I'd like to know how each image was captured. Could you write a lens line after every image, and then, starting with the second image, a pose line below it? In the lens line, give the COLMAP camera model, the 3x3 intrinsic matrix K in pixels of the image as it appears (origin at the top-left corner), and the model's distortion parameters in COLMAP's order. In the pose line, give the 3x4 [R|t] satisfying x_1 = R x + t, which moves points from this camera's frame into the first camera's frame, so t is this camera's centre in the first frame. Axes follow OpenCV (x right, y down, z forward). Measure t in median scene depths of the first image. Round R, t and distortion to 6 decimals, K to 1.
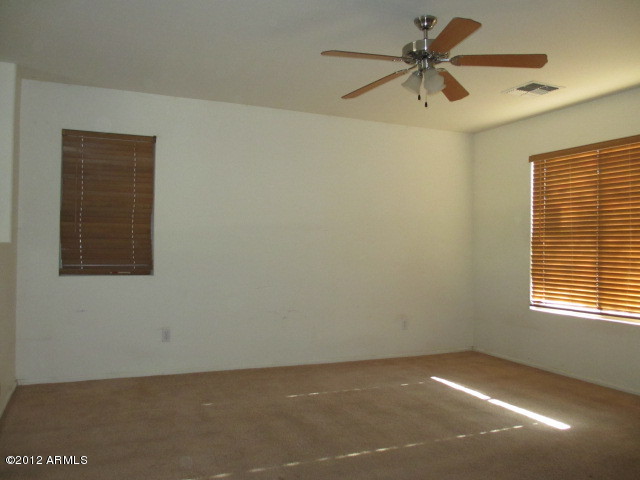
lens RADIAL K [[527.3, 0, 320.0], [0, 527.3, 240.0], [0, 0, 1]] dist [-0.057898, 0.001683]
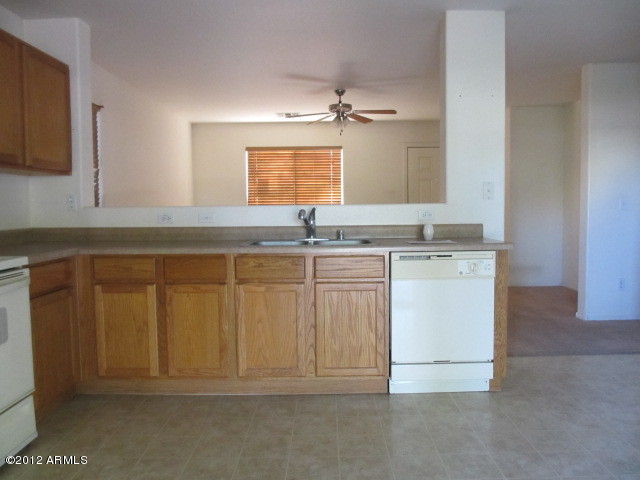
lens RADIAL K [[527.3, 0, 320.0], [0, 527.3, 240.0], [0, 0, 1]] dist [-0.057898, 0.001683]
pose [[0.401779, -0.078207, 0.912391, -1.094241], [0.003436, 0.996468, 0.083901, -0.014228], [-0.915730, -0.030574, 0.400628, 0.153277]]
